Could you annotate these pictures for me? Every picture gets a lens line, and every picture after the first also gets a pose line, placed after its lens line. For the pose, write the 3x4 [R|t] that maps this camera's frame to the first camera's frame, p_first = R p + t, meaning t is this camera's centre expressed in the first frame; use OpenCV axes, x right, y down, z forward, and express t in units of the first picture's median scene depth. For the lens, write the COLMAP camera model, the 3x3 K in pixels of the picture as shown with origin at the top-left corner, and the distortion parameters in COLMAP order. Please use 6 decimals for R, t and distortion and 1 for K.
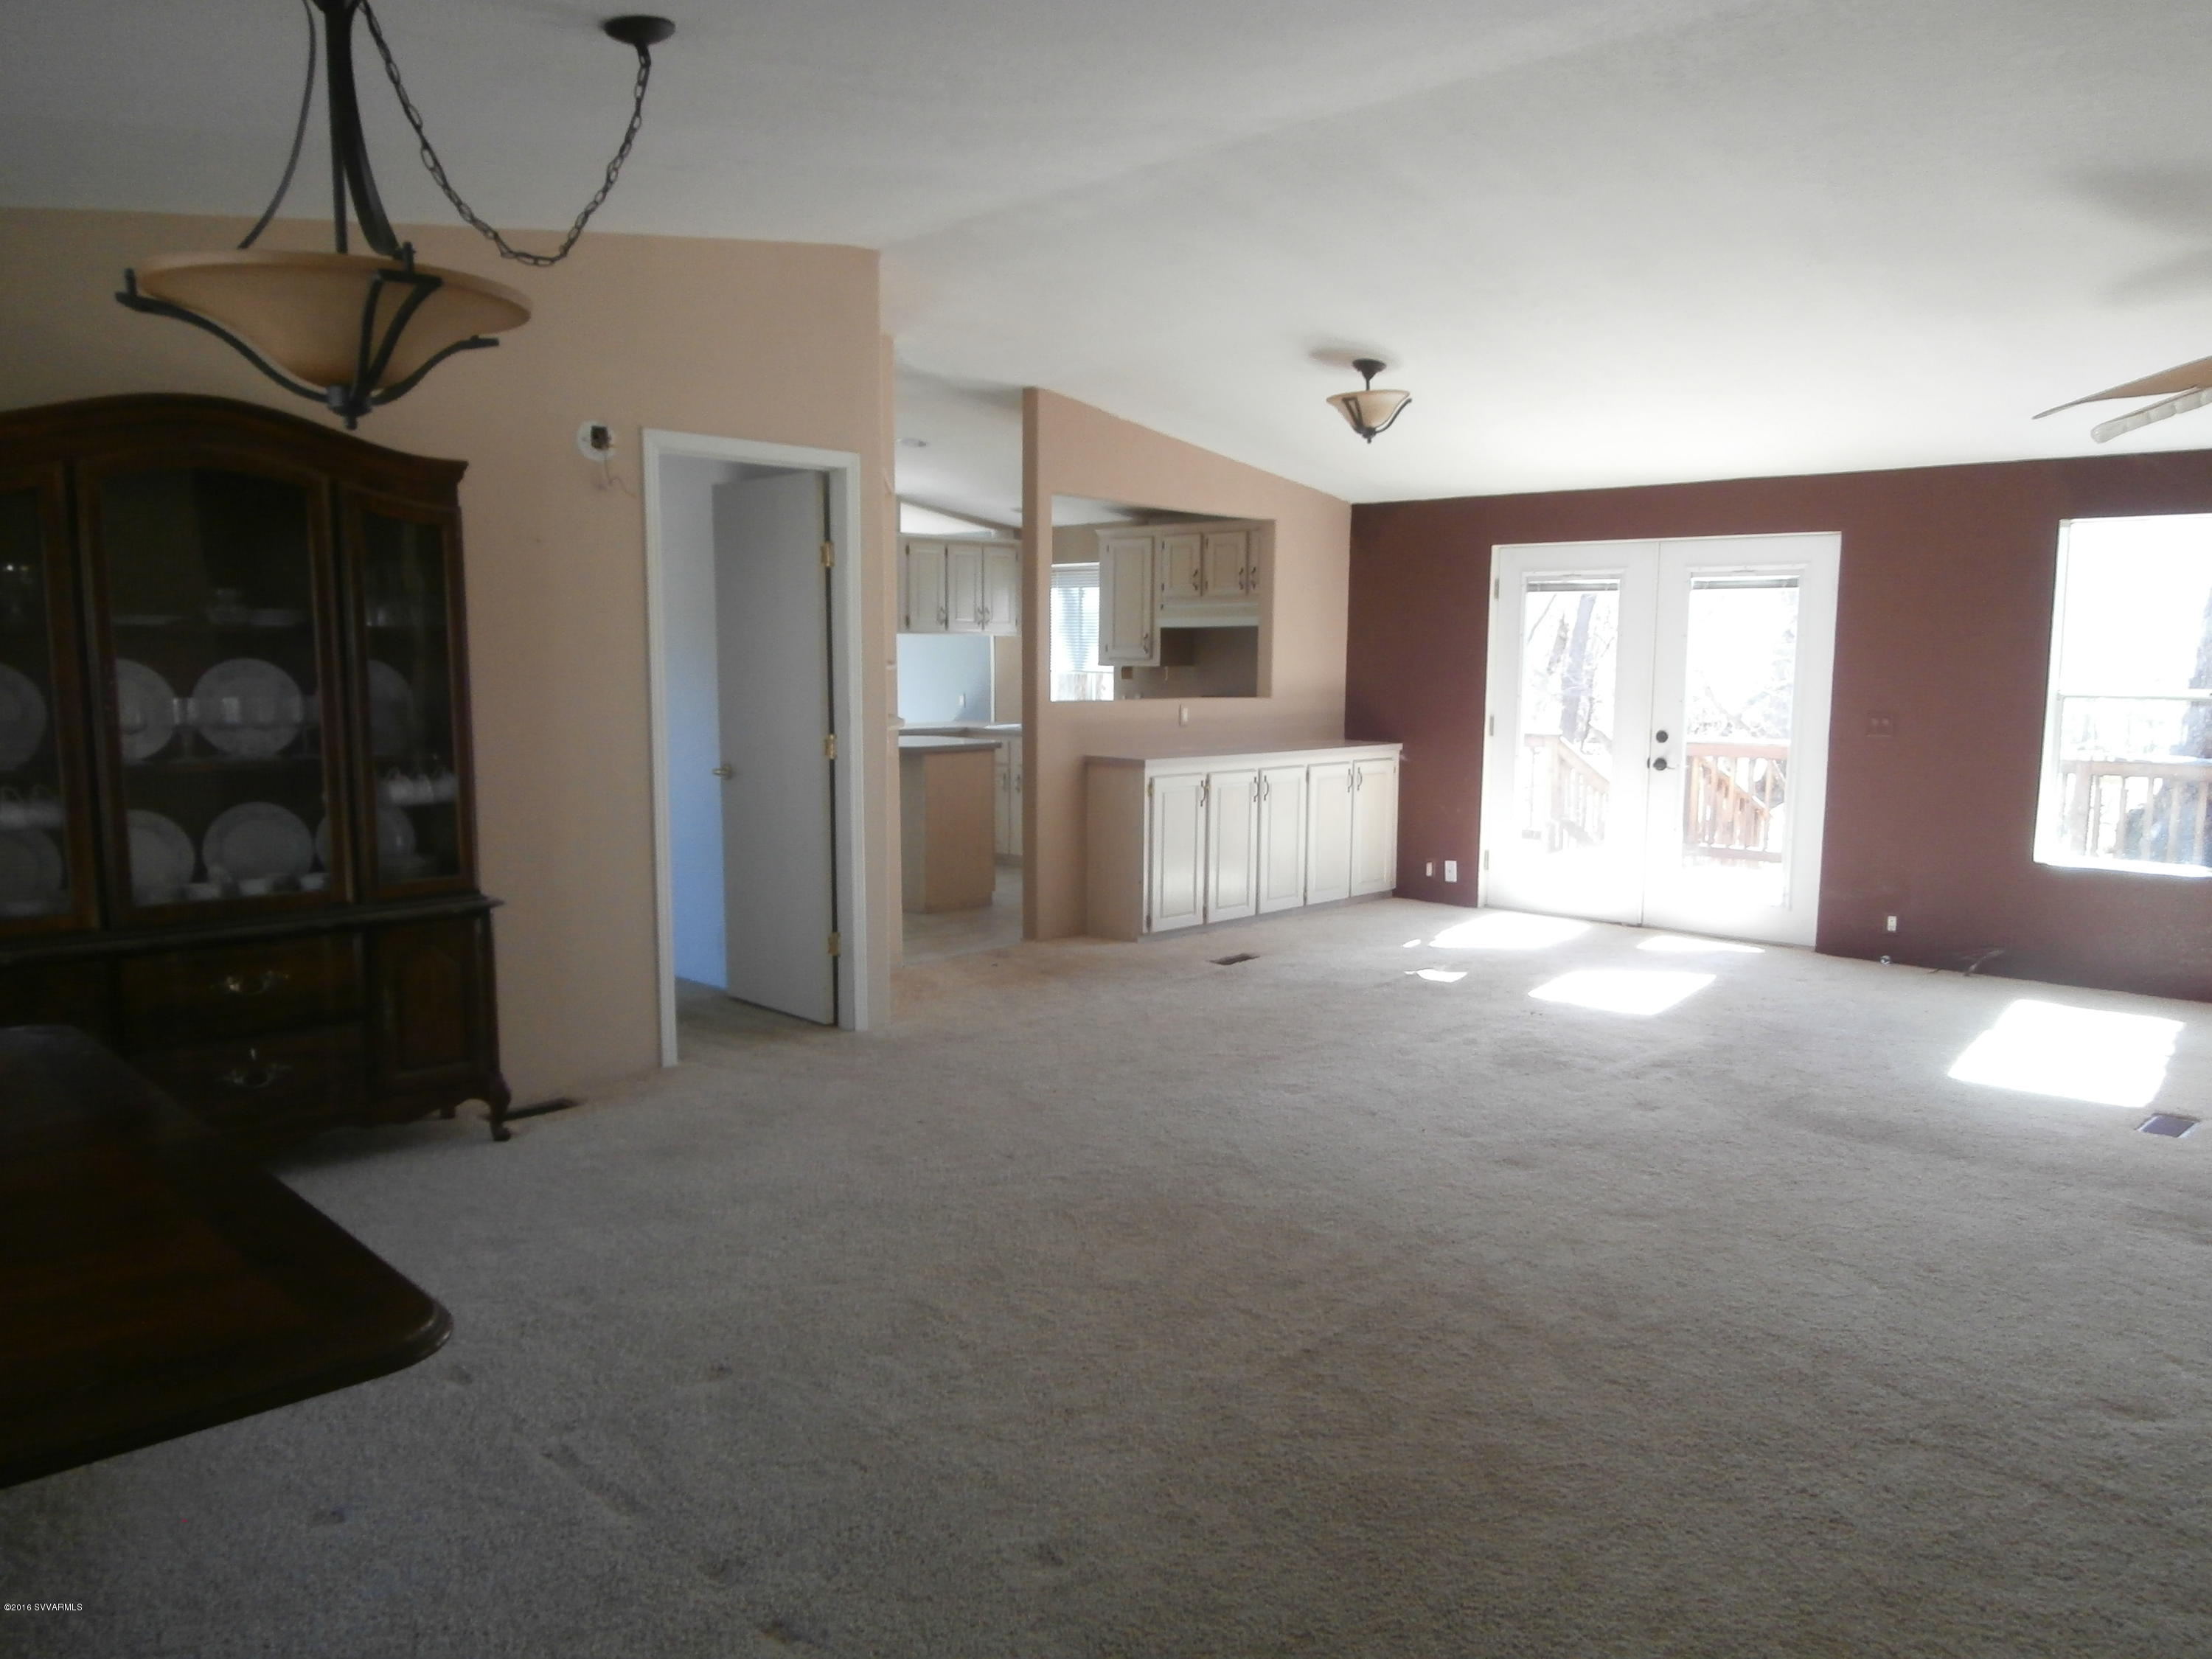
lens RADIAL K [[1584.2, 0, 1157.0], [0, 1584.2, 849.8], [0, 0, 1]] dist [-0.042170, 0.020668]
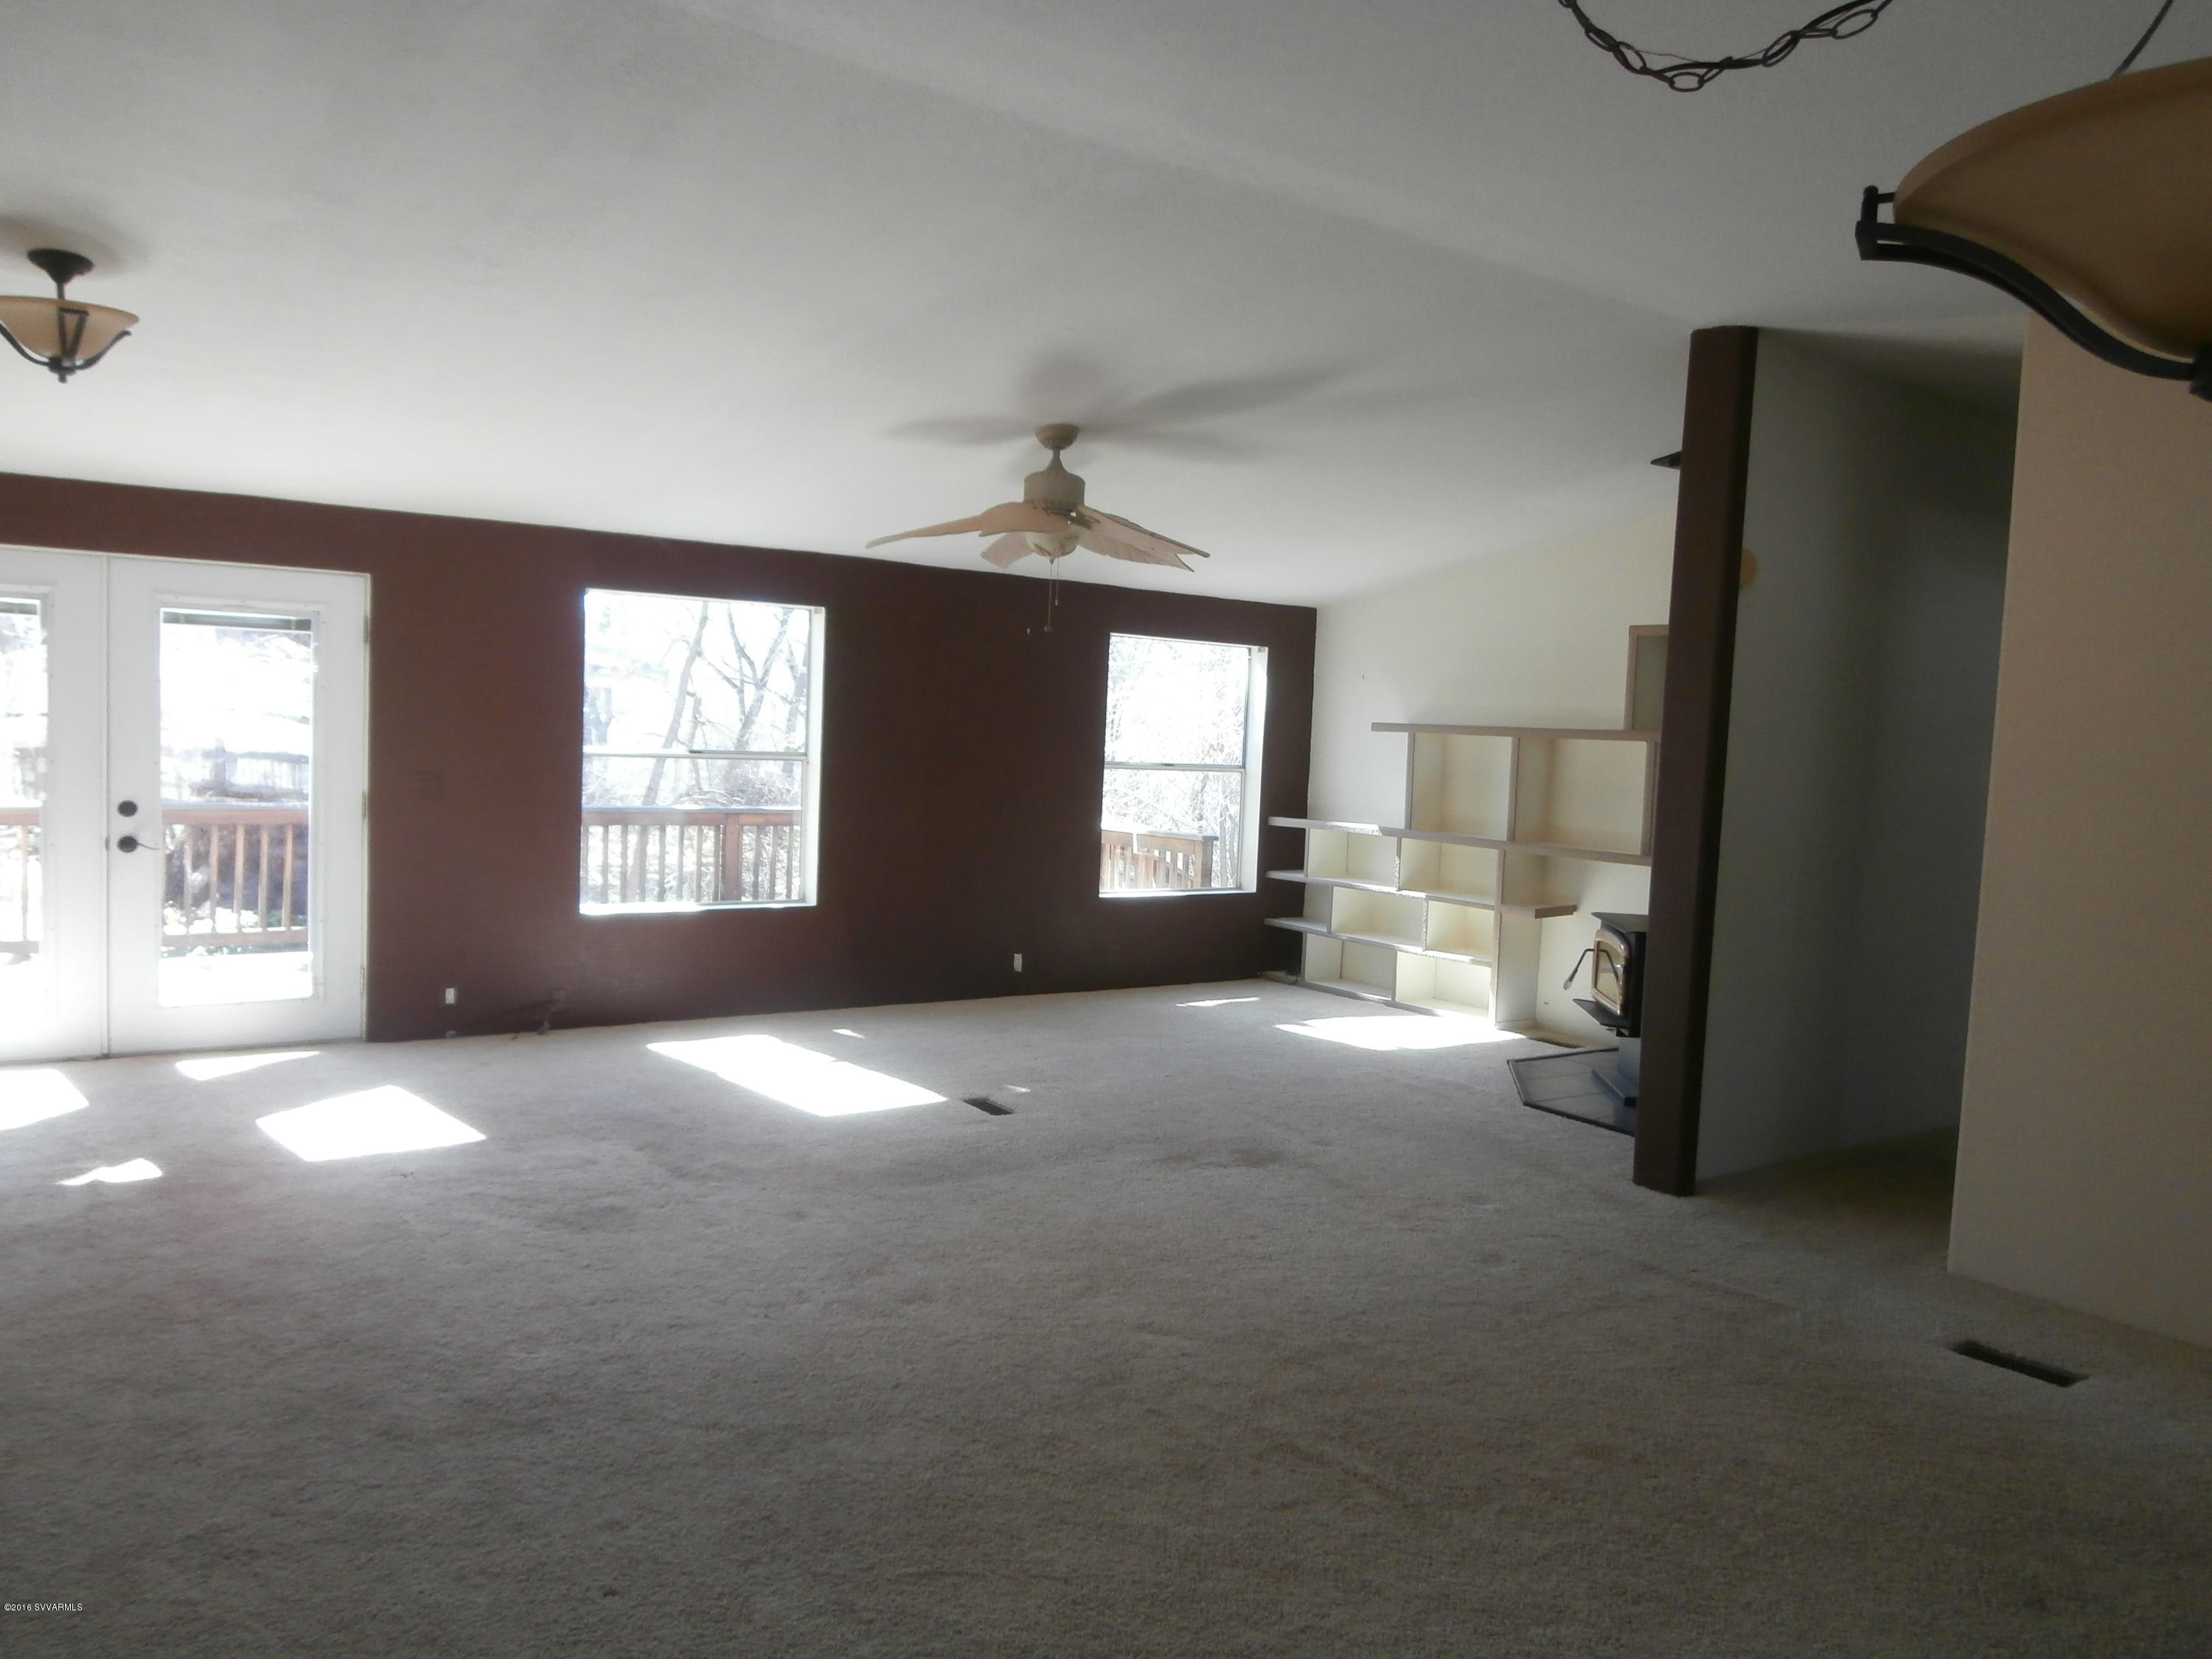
lens RADIAL K [[1584.2, 0, 1099.9], [0, 1584.2, 823.0], [0, 0, 1]] dist [-0.042170, 0.020668]
pose [[0.213865, -0.053011, 0.975424, -0.461853], [0.085836, 0.995684, 0.035292, -0.071107], [-0.973085, 0.076179, 0.217492, 0.517699]]
